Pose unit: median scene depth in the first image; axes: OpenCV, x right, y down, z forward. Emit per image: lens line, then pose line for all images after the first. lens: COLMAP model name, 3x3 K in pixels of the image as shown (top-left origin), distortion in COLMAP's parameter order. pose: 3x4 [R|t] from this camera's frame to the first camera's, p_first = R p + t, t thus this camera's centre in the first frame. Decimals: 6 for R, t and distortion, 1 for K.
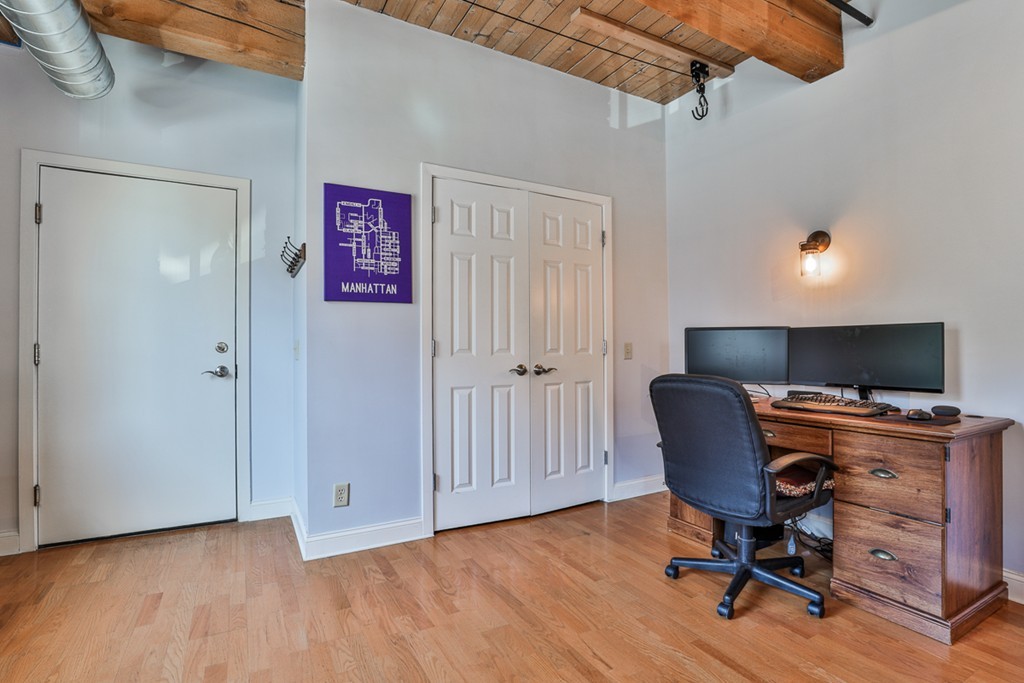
lens RADIAL K [[490.4, 0, 530.6], [0, 490.4, 342.4], [0, 0, 1]] dist [-0.022106, -0.000140]
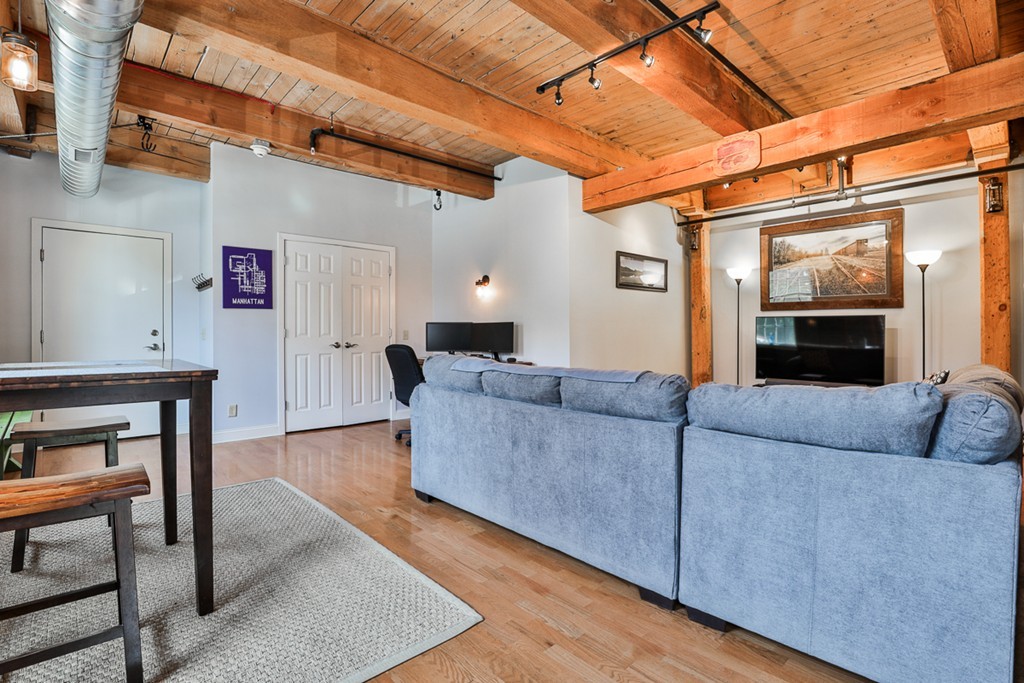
lens RADIAL K [[482.4, 0, 502.3], [0, 482.4, 332.1], [0, 0, 1]] dist [-0.014240, 0.000690]
pose [[0.984674, 0.000884, 0.174401, 0.305447], [-0.001651, 0.999990, 0.004251, -0.001079], [-0.174396, -0.004474, 0.984665, -0.972888]]
